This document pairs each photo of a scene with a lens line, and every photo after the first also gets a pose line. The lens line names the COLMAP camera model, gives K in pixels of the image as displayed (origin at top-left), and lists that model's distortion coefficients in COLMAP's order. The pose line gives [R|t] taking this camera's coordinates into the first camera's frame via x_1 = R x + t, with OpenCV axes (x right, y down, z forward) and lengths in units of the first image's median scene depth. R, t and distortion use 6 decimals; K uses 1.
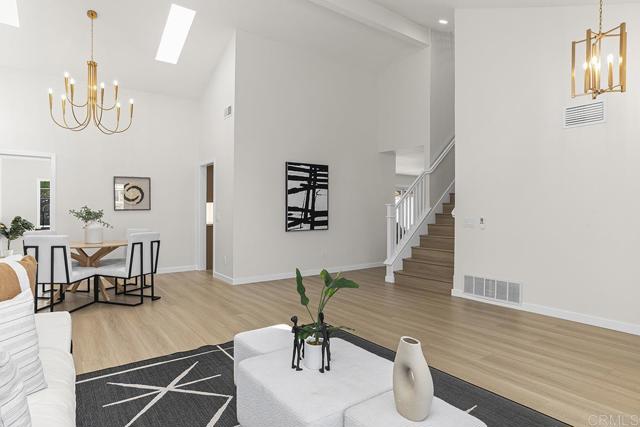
lens RADIAL K [[362.2, 0, 318.5], [0, 362.2, 206.5], [0, 0, 1]] dist [-0.077602, 0.047059]
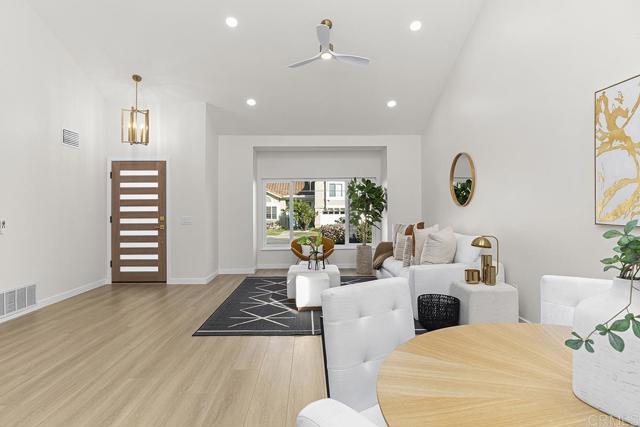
lens RADIAL K [[364.6, 0, 320.0], [0, 364.6, 213.5], [0, 0, 1]] dist [-0.026933, 0.001579]
pose [[-0.816430, -0.009309, 0.577369, -0.705899], [-0.006133, 0.999953, 0.007450, 0.005357], [-0.577412, 0.002541, -0.816449, 1.415964]]
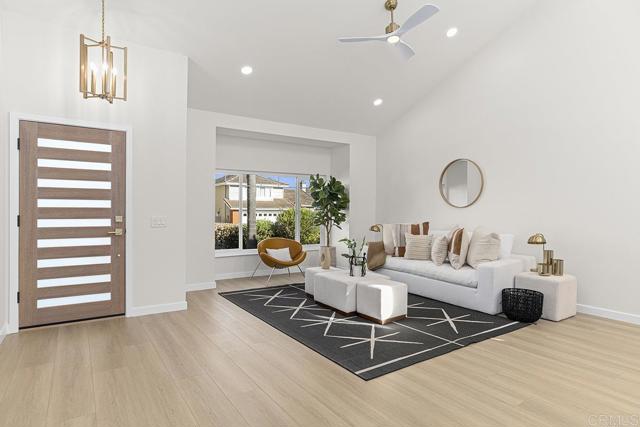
lens RADIAL K [[365.7, 0, 318.7], [0, 365.7, 222.4], [0, 0, 1]] dist [-0.084226, 0.065973]
pose [[-0.998831, -0.020353, 0.043854, 0.066987], [-0.019076, 0.999388, 0.029336, 0.011326], [-0.044424, 0.028465, -0.998607, 1.510078]]
